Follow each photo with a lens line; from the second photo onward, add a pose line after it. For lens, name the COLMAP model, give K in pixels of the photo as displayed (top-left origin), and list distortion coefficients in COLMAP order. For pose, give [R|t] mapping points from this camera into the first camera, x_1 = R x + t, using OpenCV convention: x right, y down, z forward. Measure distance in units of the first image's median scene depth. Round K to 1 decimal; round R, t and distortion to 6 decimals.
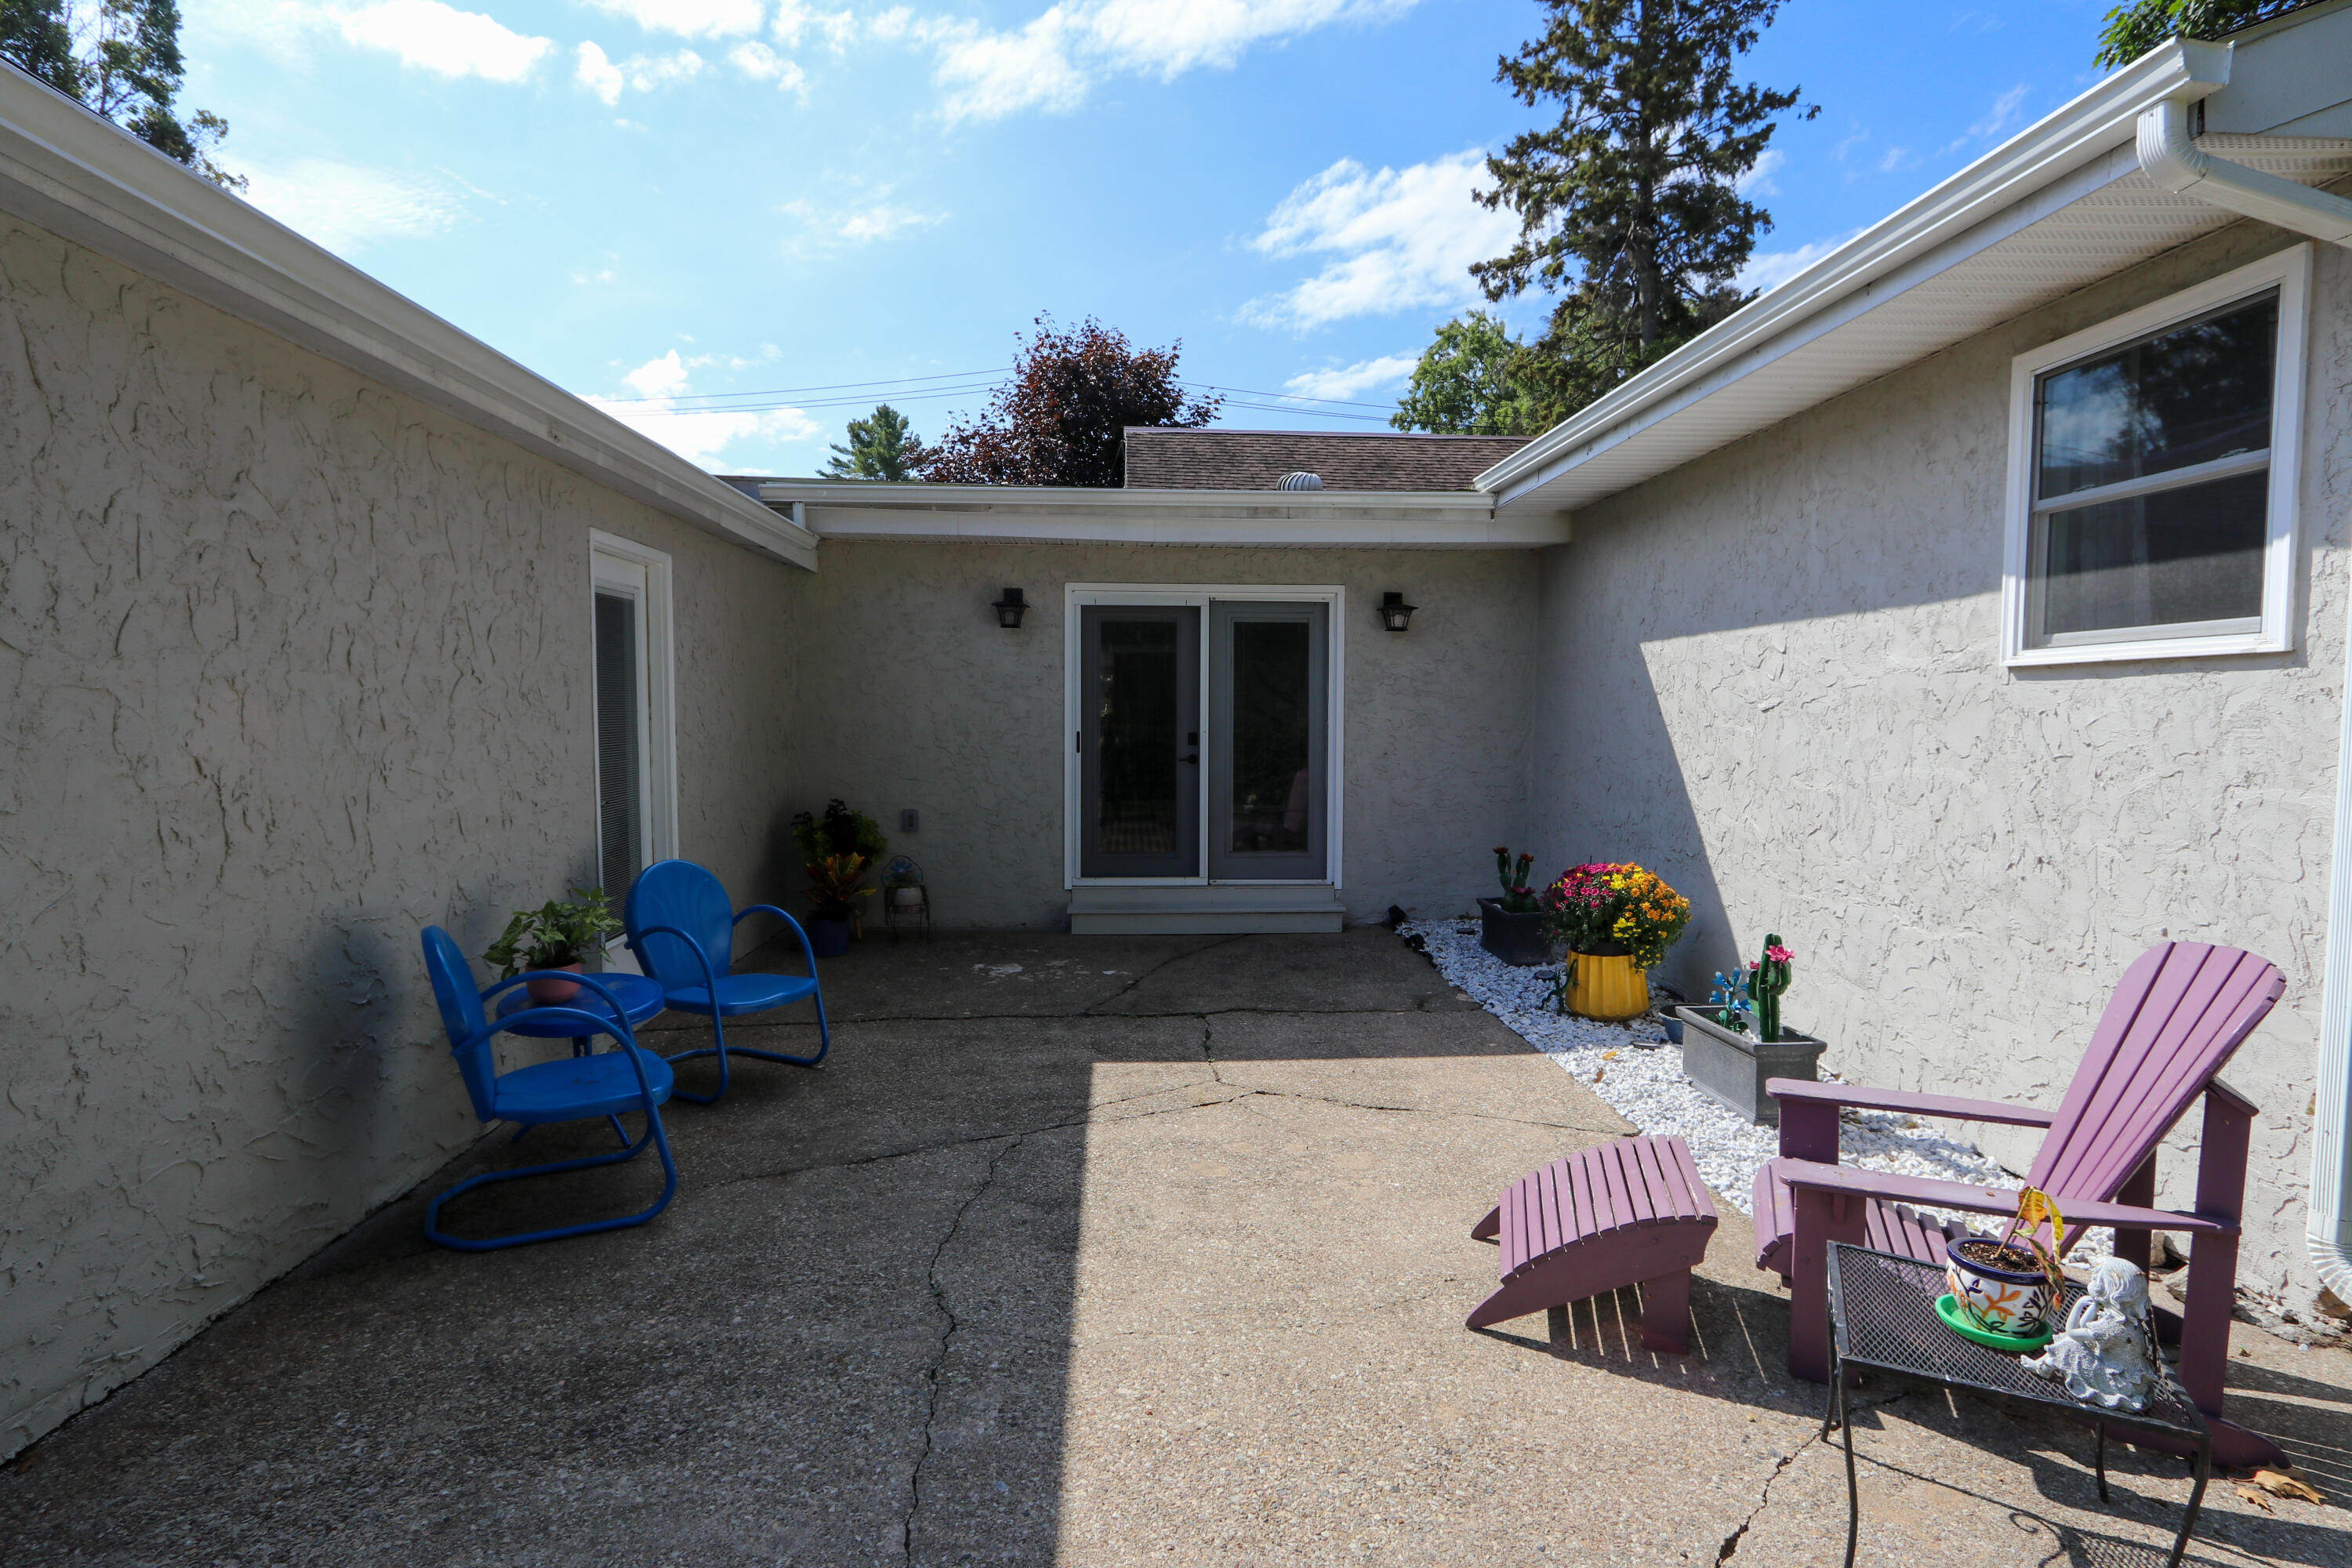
lens RADIAL K [[1198.8, 0, 1176.0], [0, 1198.8, 784.0], [0, 0, 1]] dist [-0.019890, -0.000165]
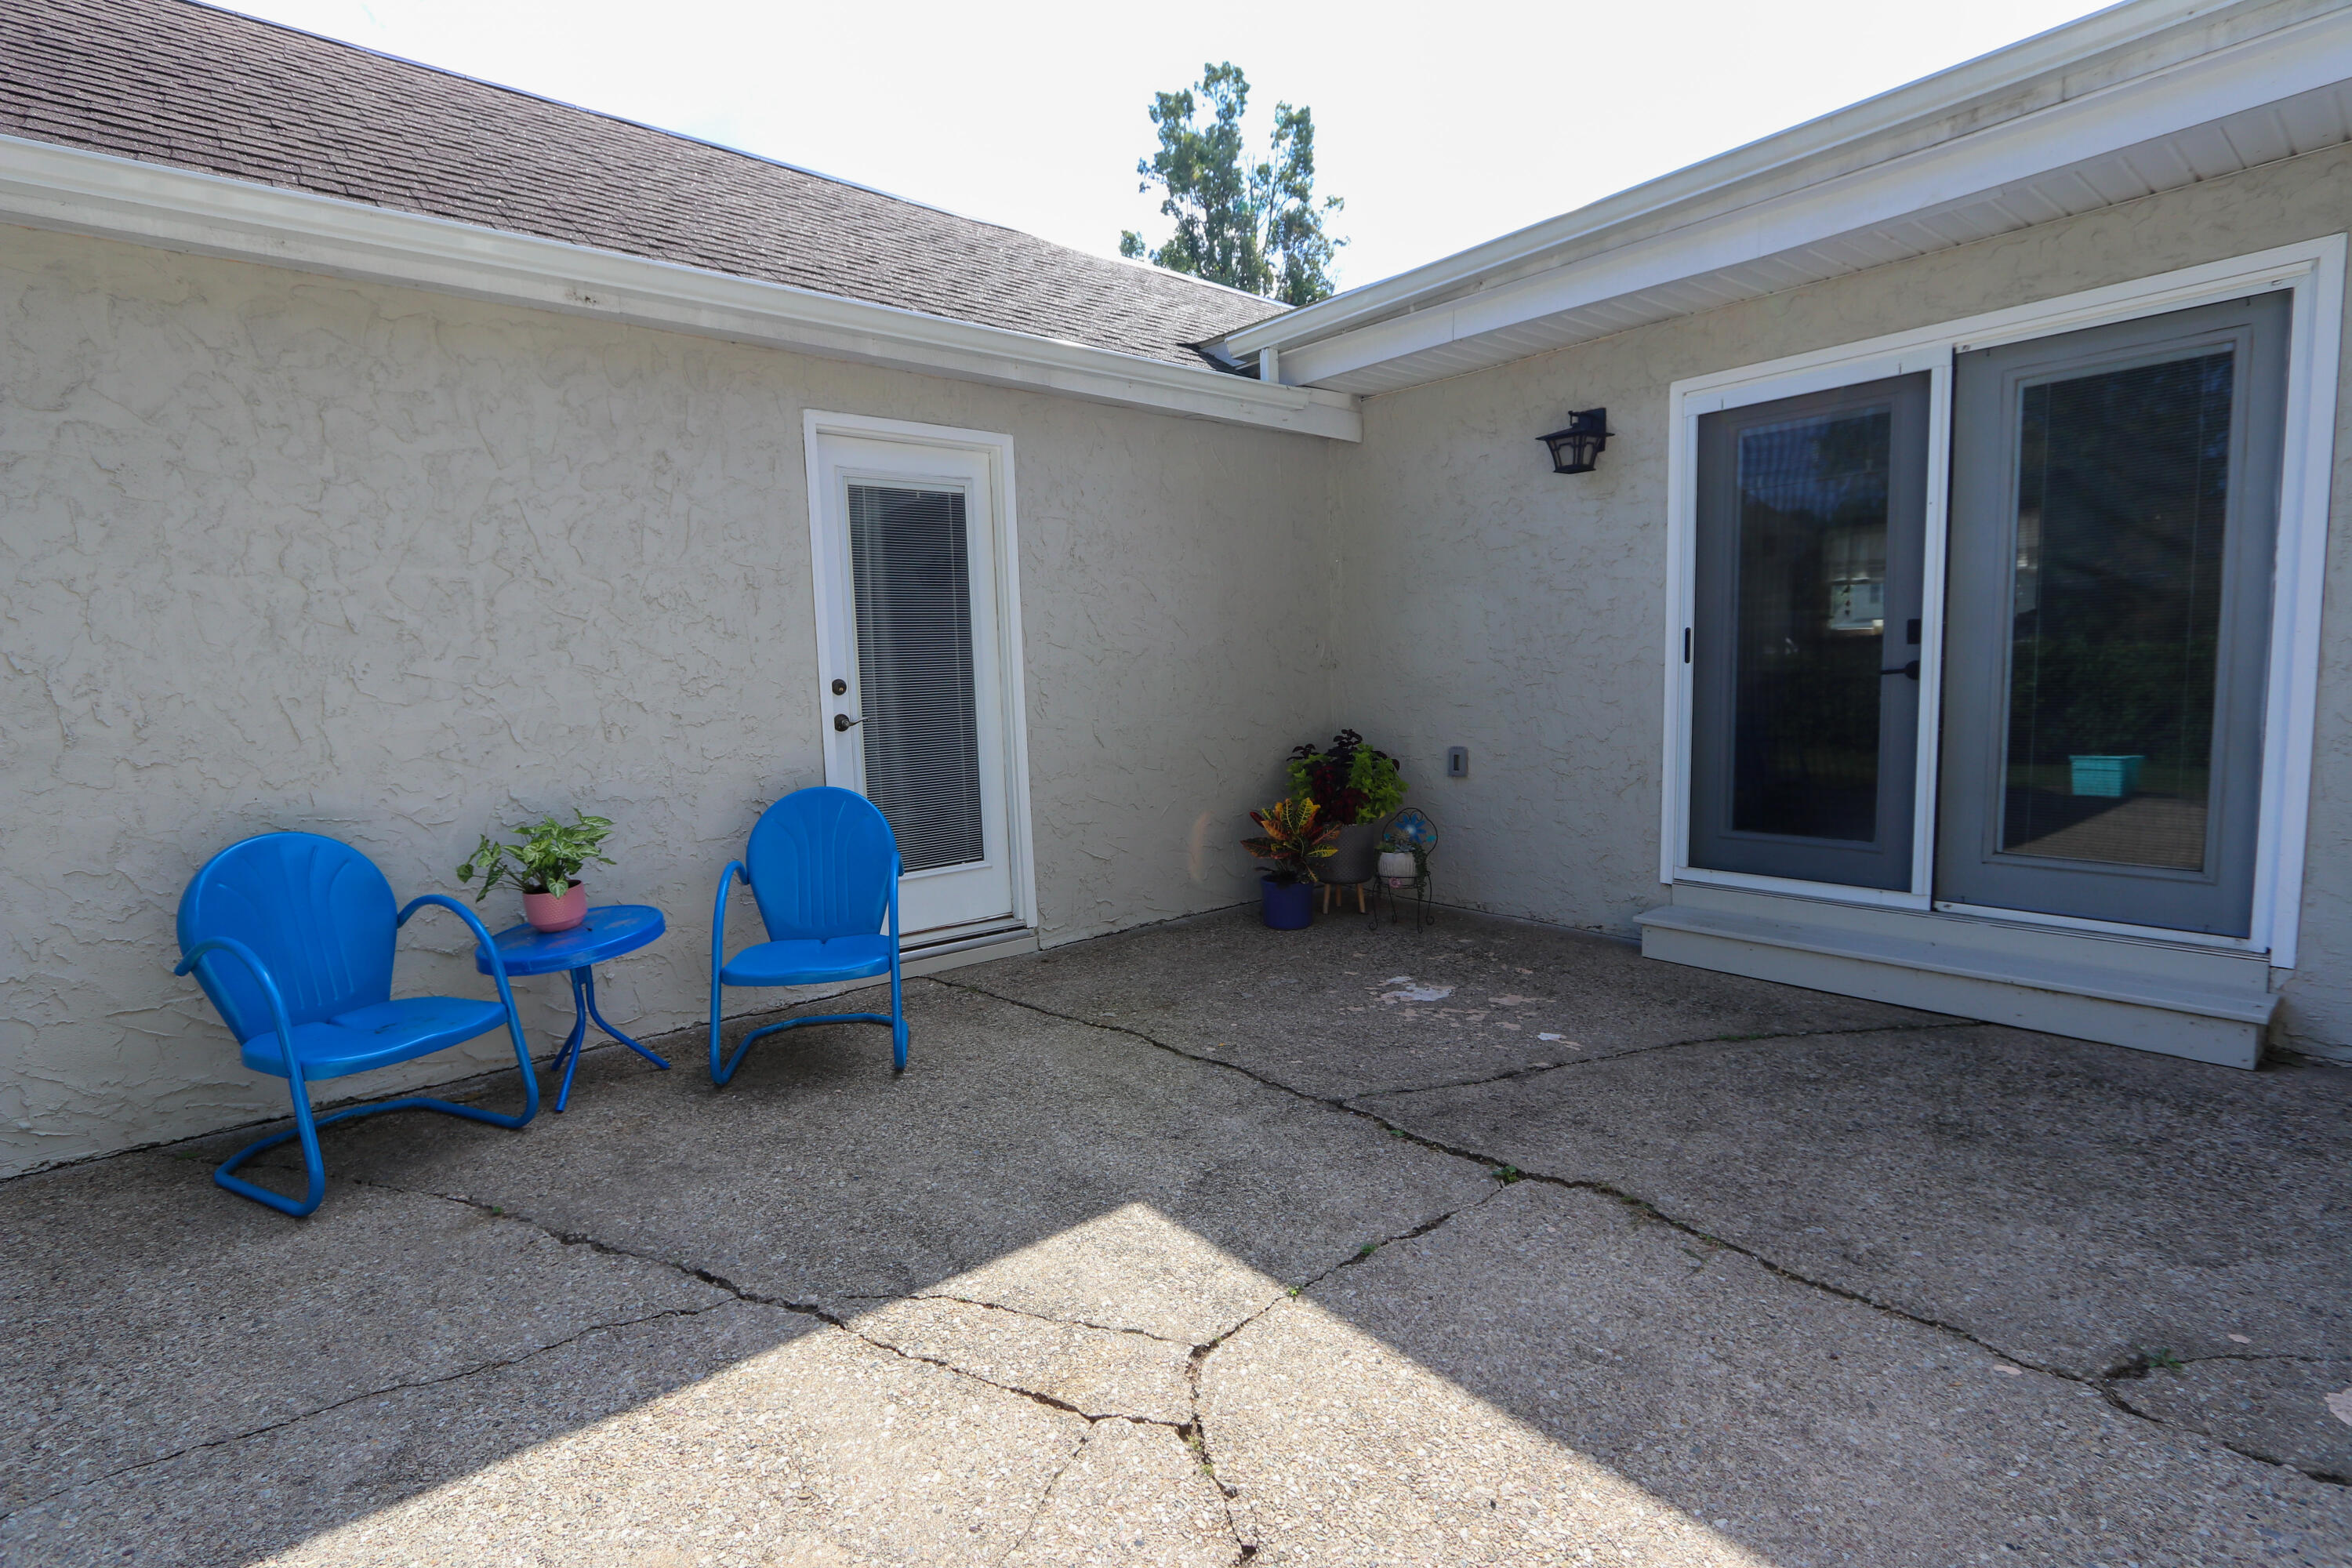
lens RADIAL K [[1084.6, 0, 1172.5], [0, 1084.6, 783.1], [0, 0, 1]] dist [-0.018045, 0.002103]
pose [[0.583278, 0.060441, -0.810021, 0.341080], [-0.018133, 0.997948, 0.061406, 0.009168], [0.812070, -0.021128, 0.583177, 0.746400]]
